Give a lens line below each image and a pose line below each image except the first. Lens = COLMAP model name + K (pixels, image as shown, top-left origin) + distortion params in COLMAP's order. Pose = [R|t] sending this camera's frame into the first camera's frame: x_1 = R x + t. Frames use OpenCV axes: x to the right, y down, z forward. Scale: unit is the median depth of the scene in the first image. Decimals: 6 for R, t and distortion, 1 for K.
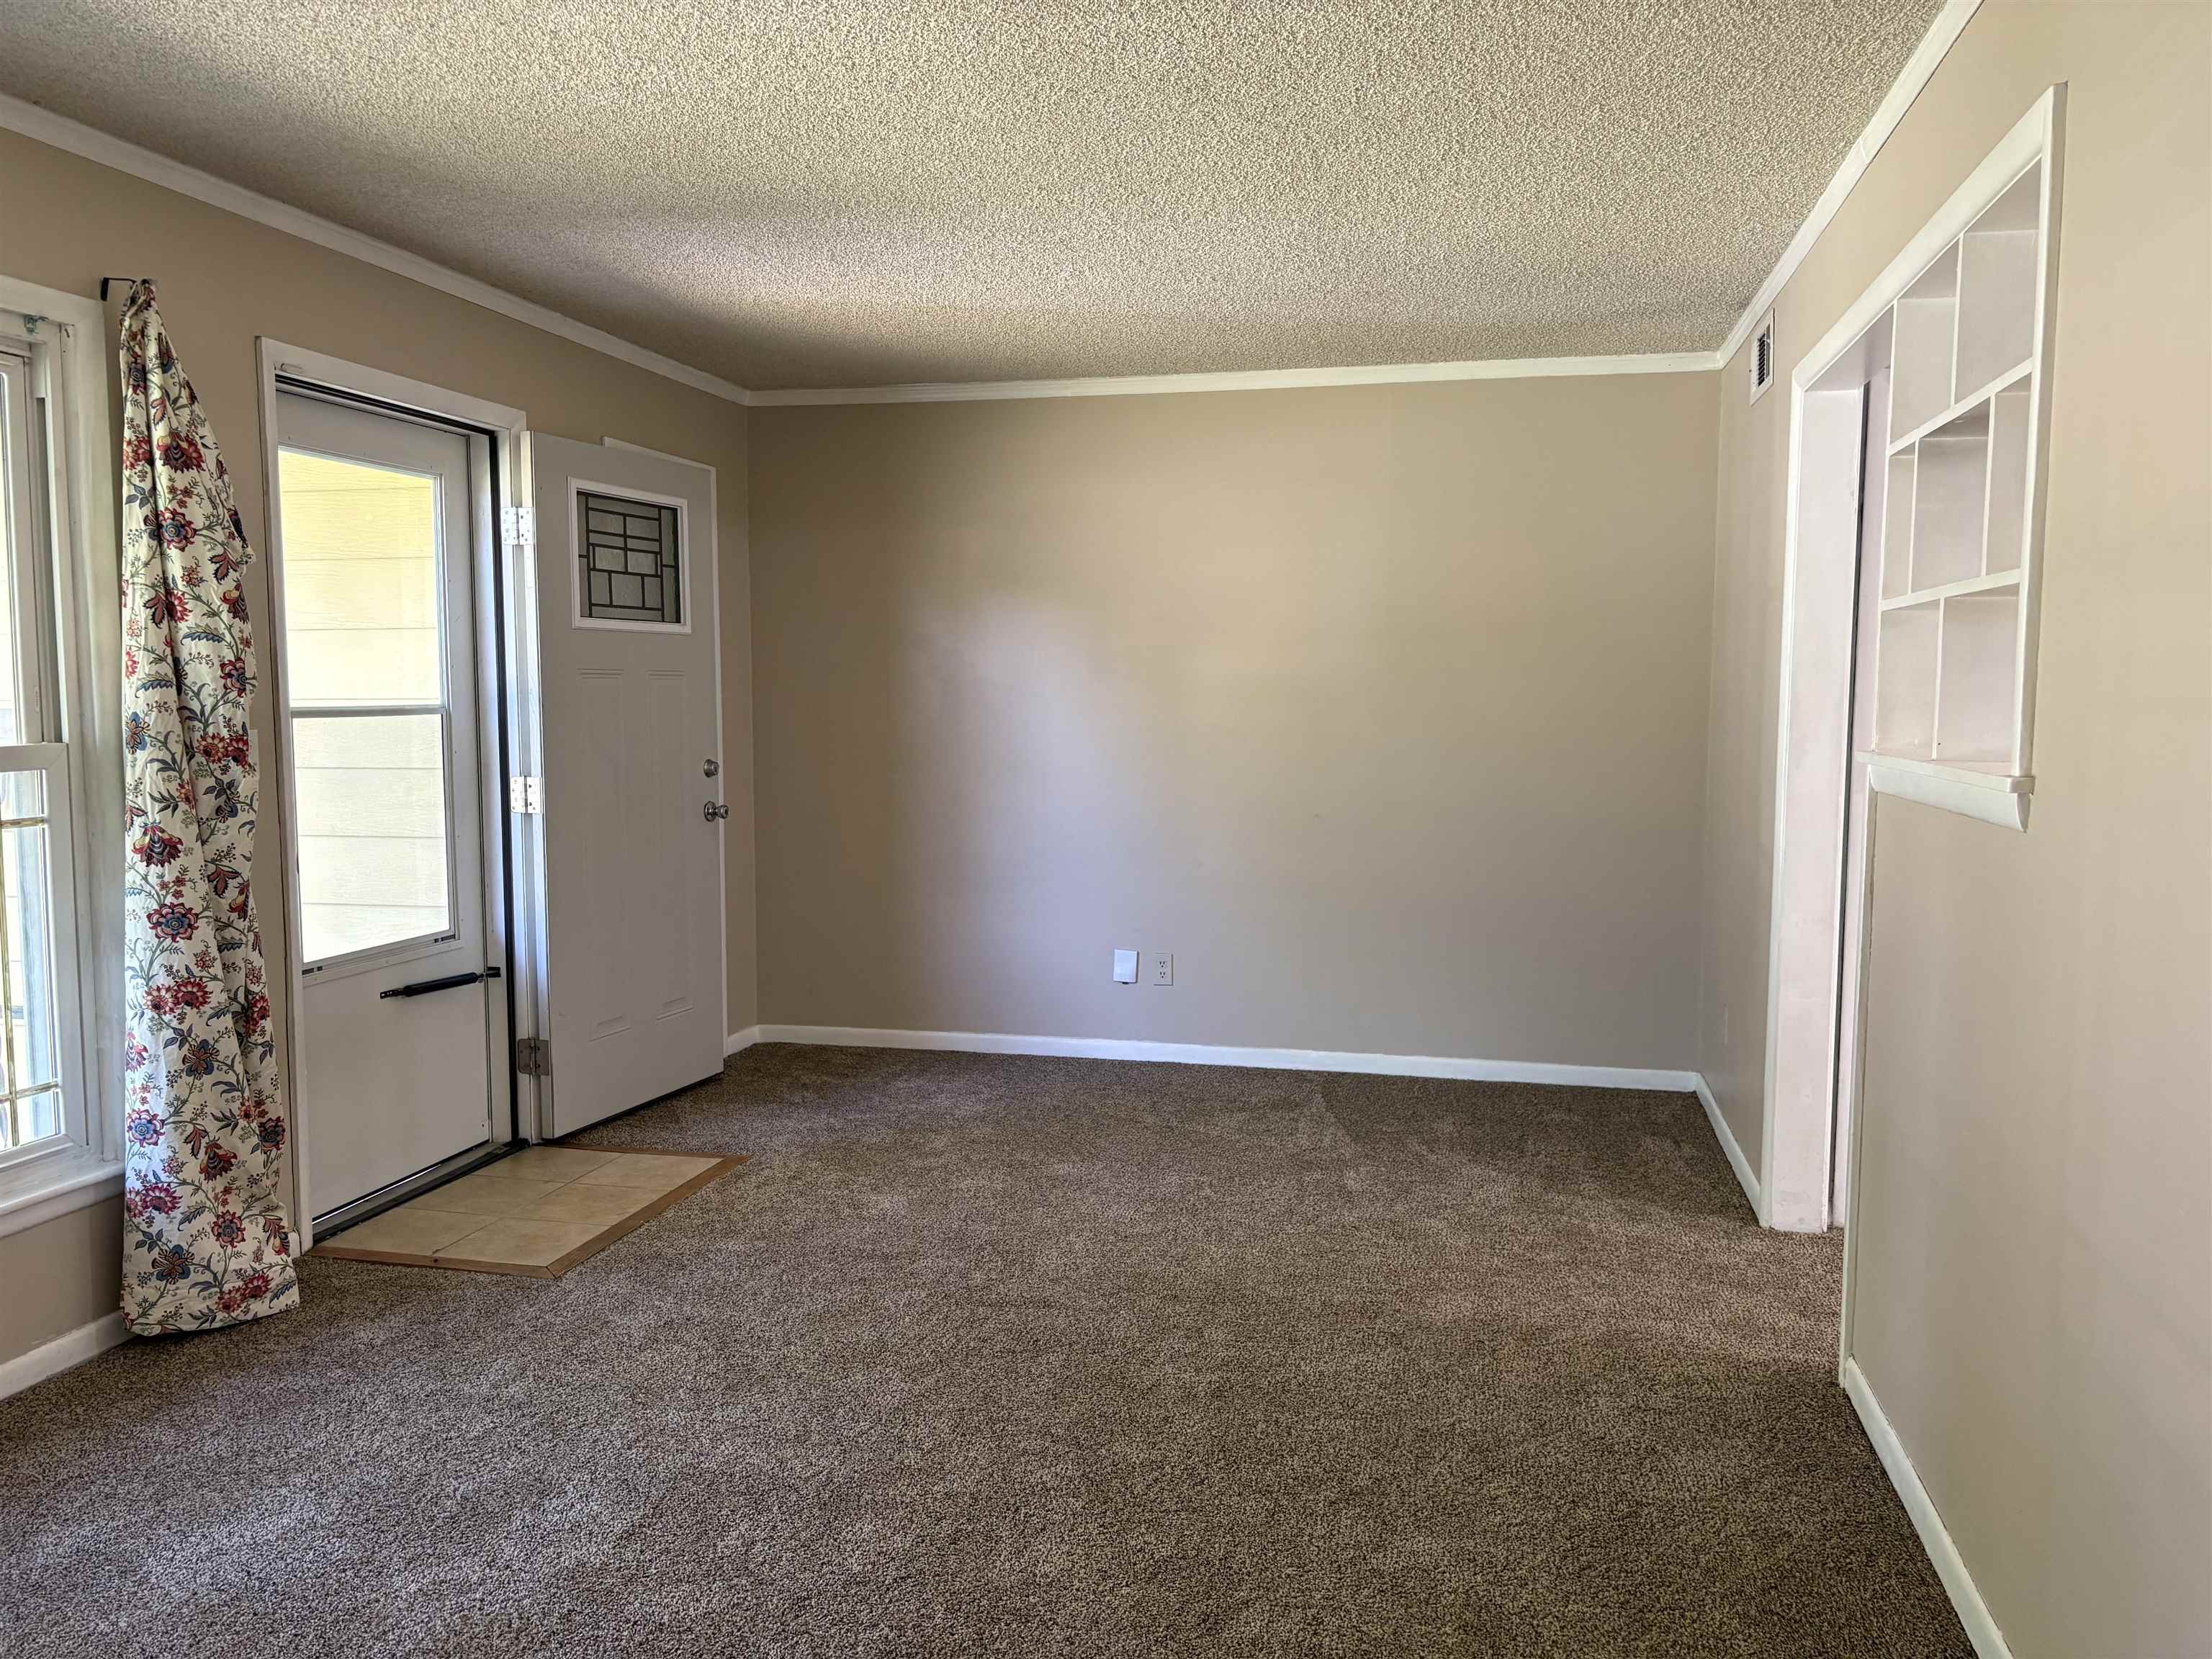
lens RADIAL K [[1682.9, 0, 1101.6], [0, 1682.9, 833.4], [0, 0, 1]] dist [-0.007463, 0.007855]
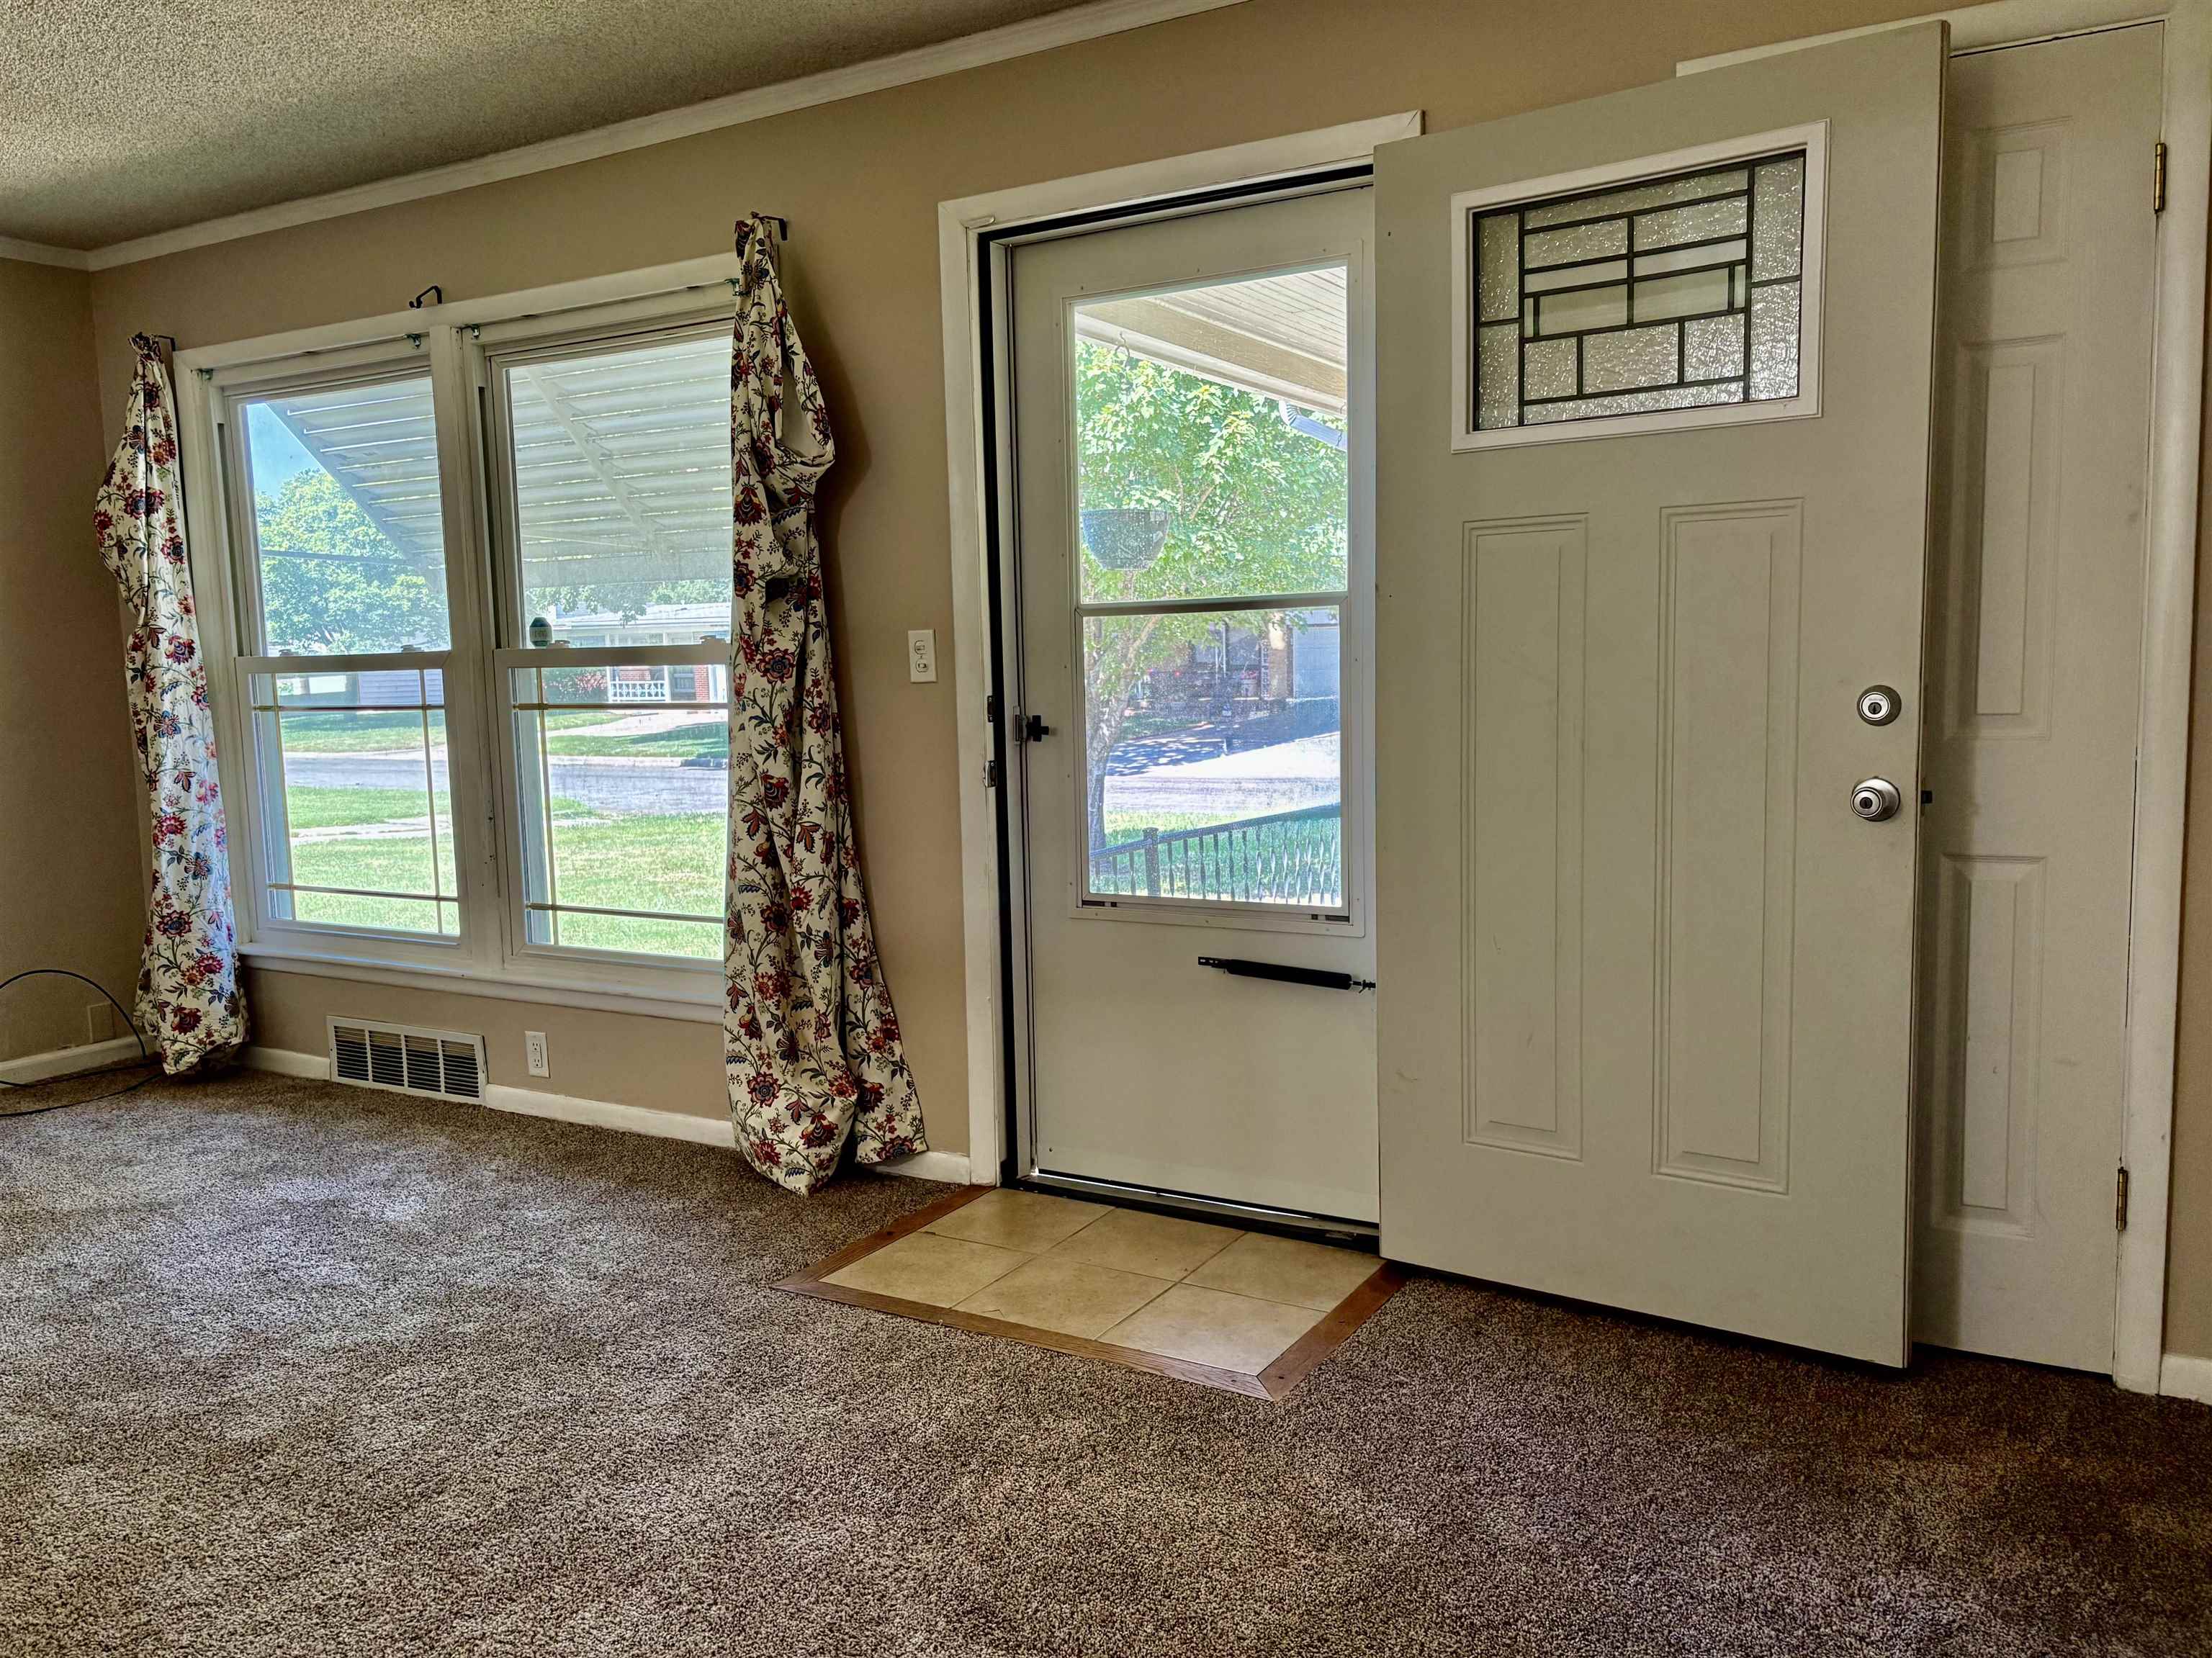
lens RADIAL K [[1686.0, 0, 1098.5], [0, 1686.0, 834.9], [0, 0, 1]] dist [0.061733, -0.073427]
pose [[-0.298367, 0.108768, -0.948234, 0.322469], [-0.057608, 0.989622, 0.131642, -0.062409], [0.952711, 0.093903, -0.289004, 1.107524]]
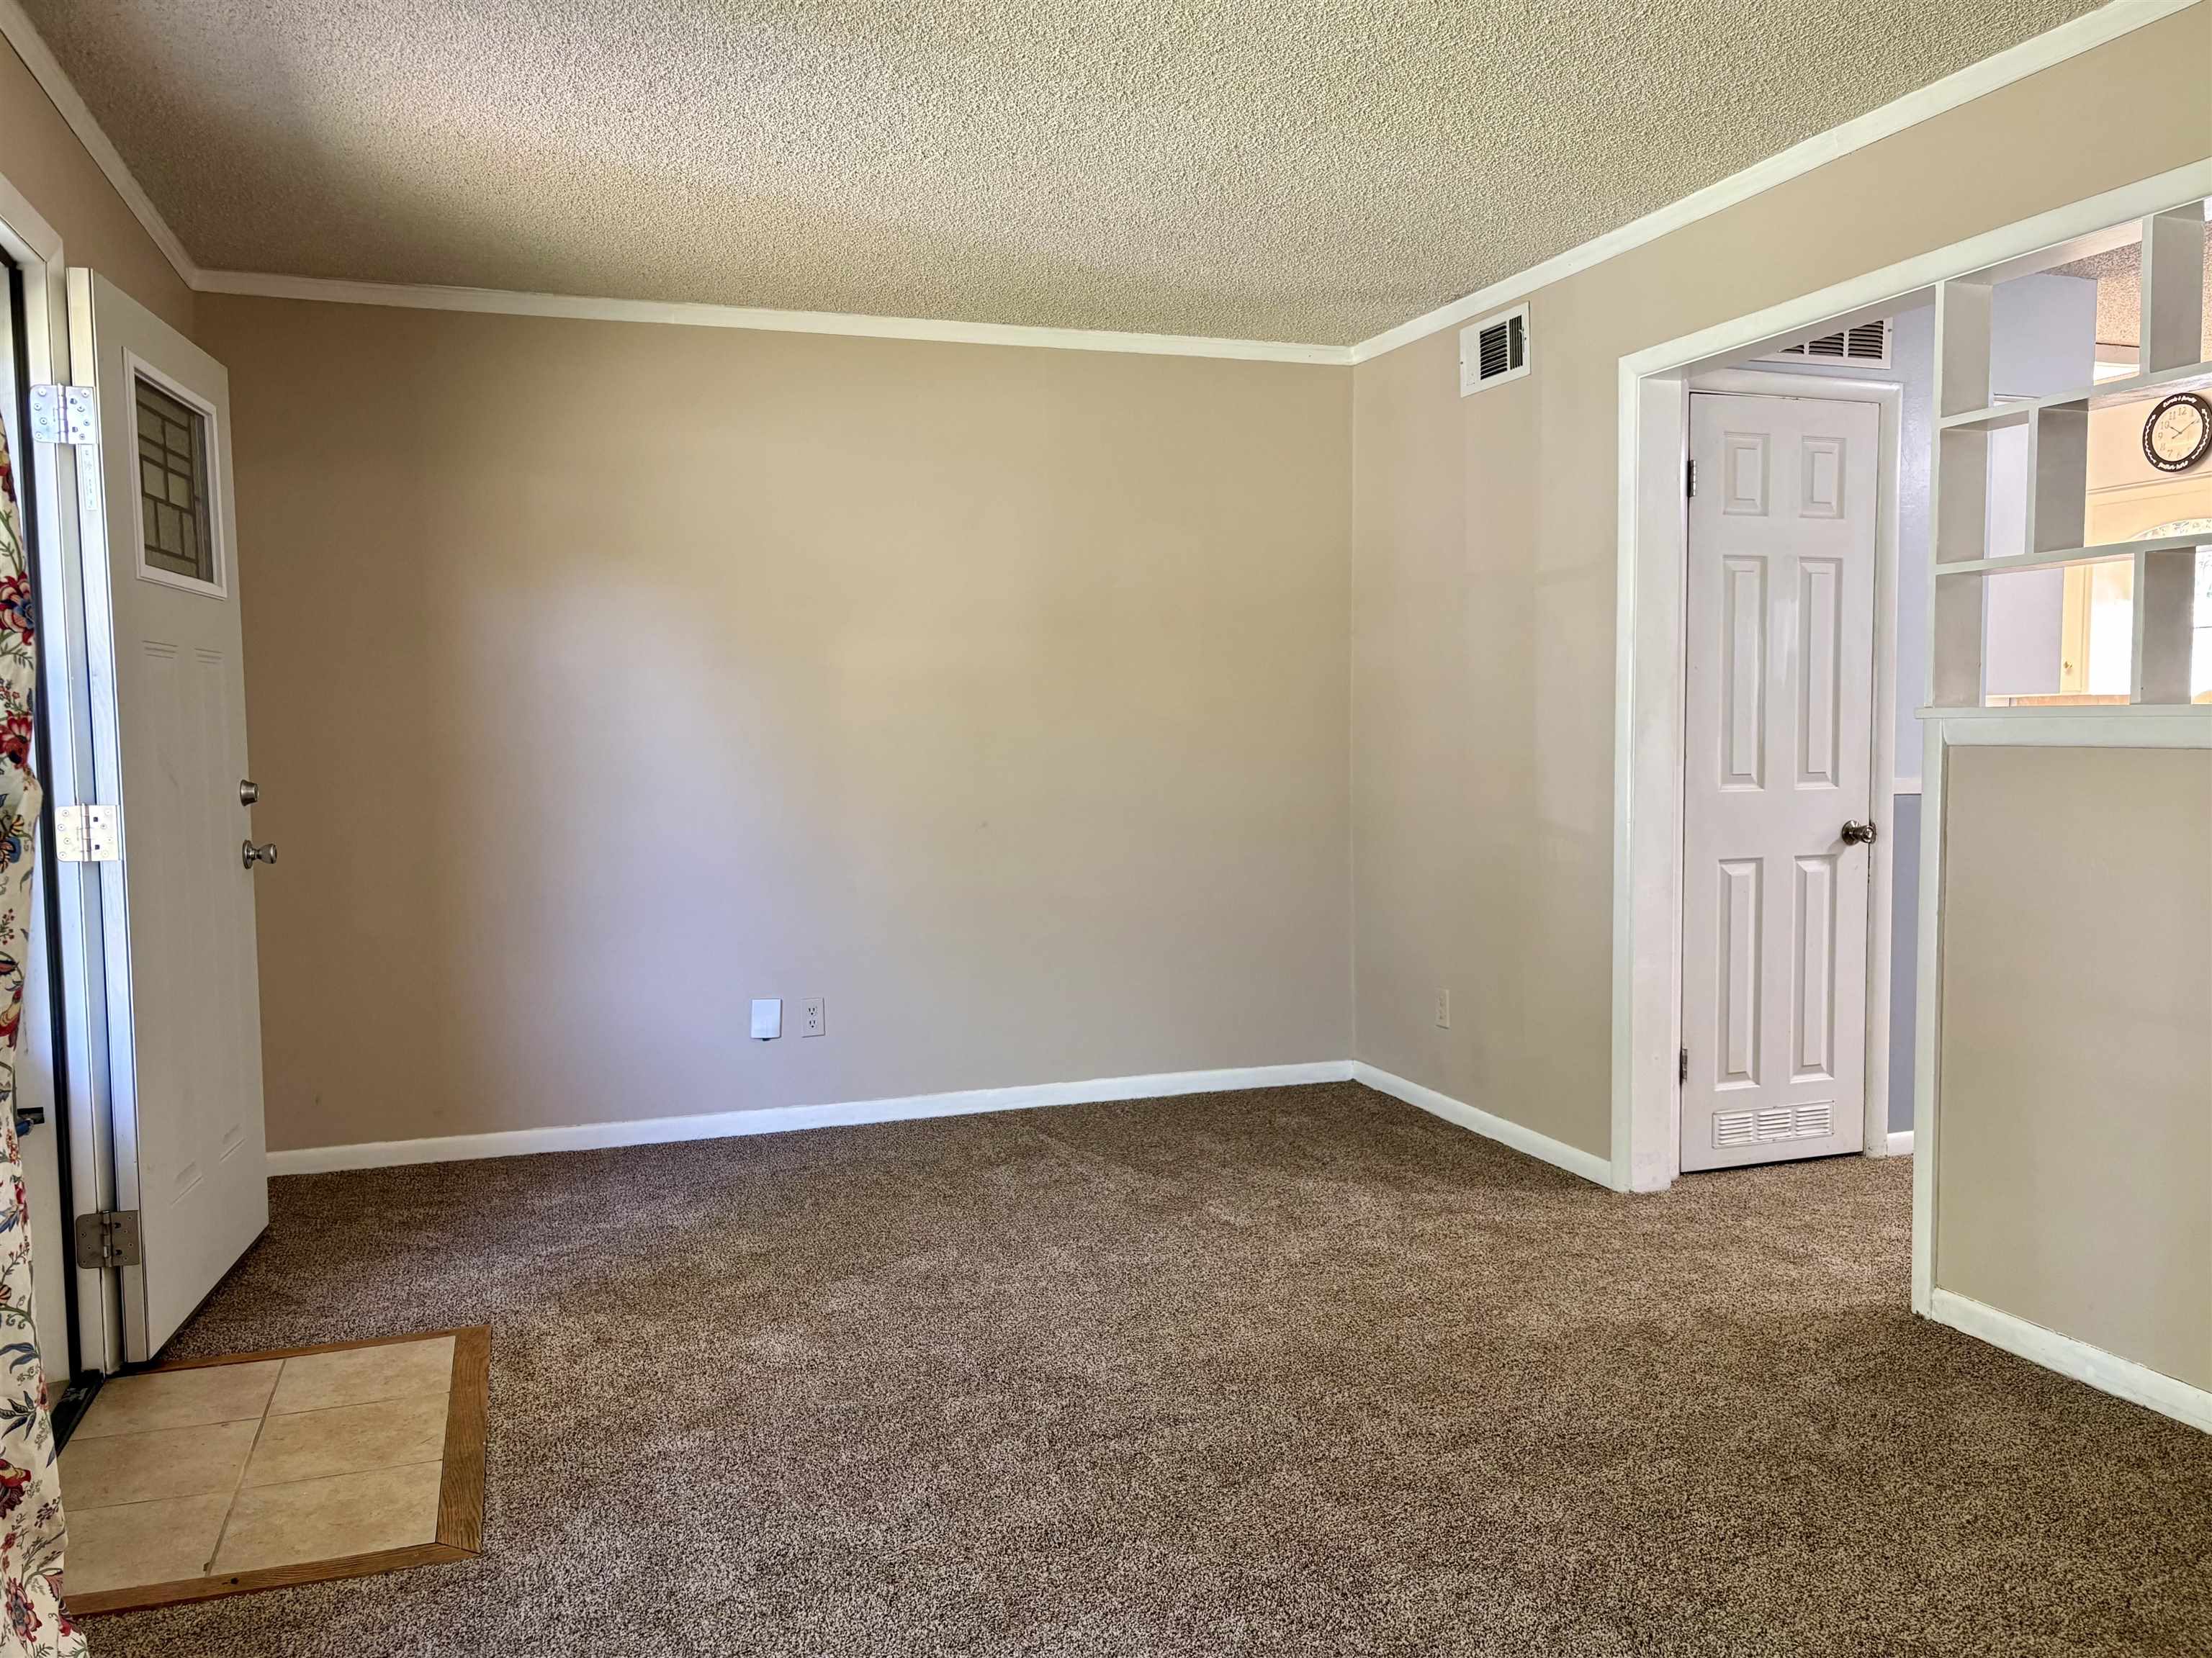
lens RADIAL K [[1723.1, 0, 1115.1], [0, 1723.1, 829.5], [0, 0, 1]] dist [0.037848, -0.059128]
pose [[0.845579, -0.045488, 0.531908, -0.369645], [0.058667, 0.998246, -0.007896, 0.003937], [-0.530616, 0.037882, 0.846765, 0.234635]]
